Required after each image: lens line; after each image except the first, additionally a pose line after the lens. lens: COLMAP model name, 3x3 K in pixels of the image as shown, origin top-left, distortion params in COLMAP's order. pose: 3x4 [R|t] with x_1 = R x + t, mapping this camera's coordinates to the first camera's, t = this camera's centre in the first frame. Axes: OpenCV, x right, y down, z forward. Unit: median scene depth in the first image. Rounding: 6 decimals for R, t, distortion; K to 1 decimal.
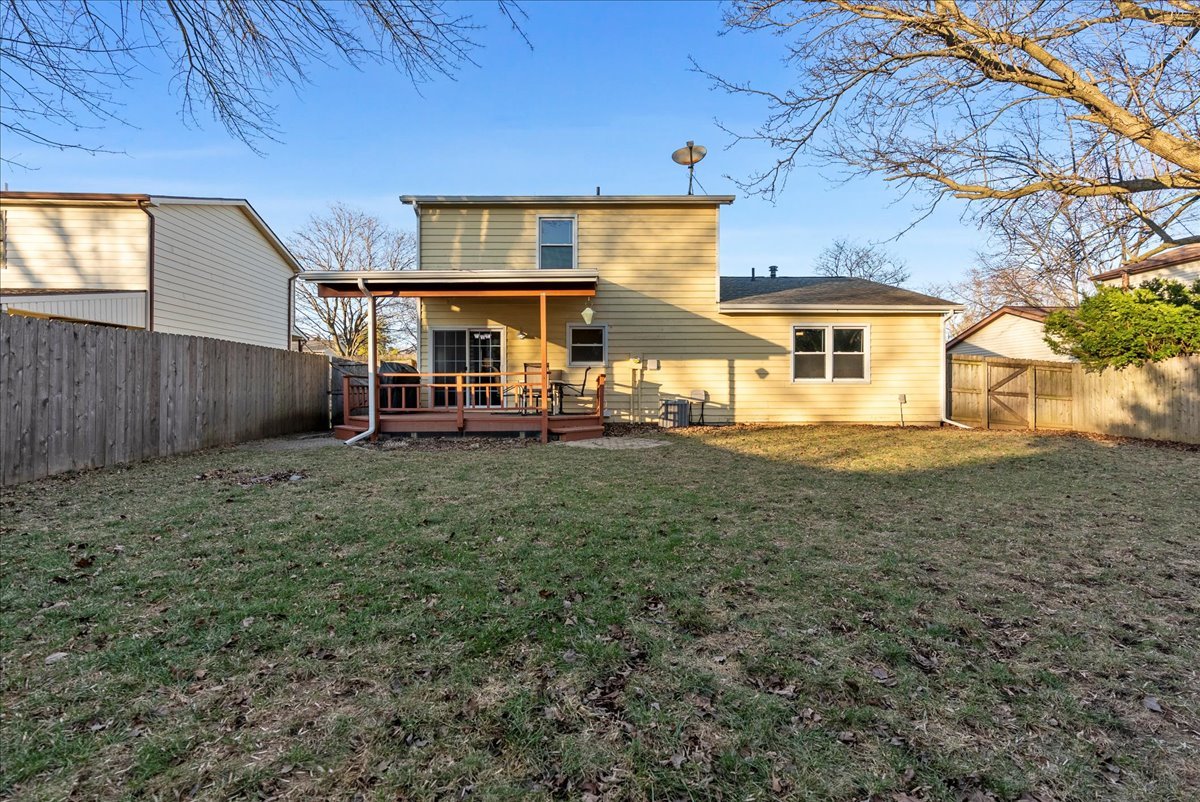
lens RADIAL K [[546.7, 0, 595.4], [0, 546.7, 389.6], [0, 0, 1]] dist [-0.001313, 0.000448]
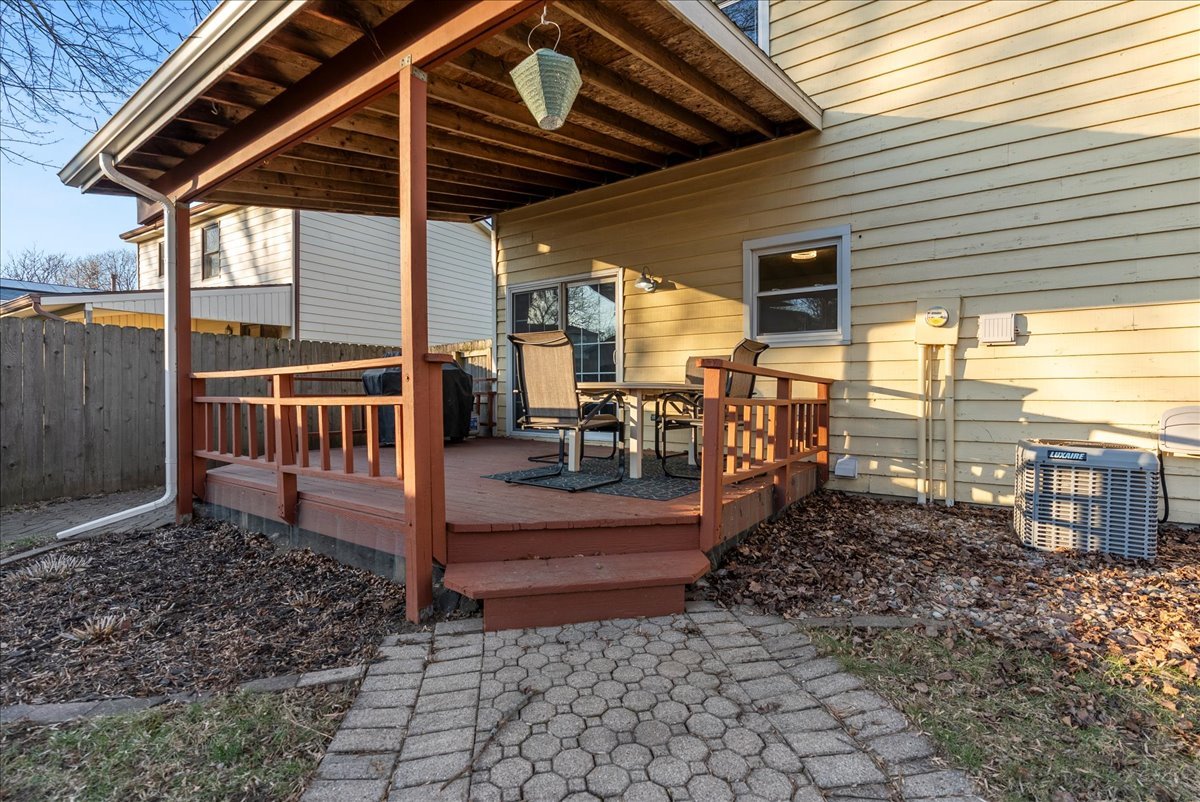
lens RADIAL K [[546.7, 0, 595.4], [0, 546.7, 389.6], [0, 0, 1]] dist [-0.001313, 0.000448]
pose [[0.821261, -0.001802, -0.570549, 0.093059], [0.005036, 0.999979, 0.004091, -0.011792], [0.570530, -0.006233, 0.821253, 0.592574]]
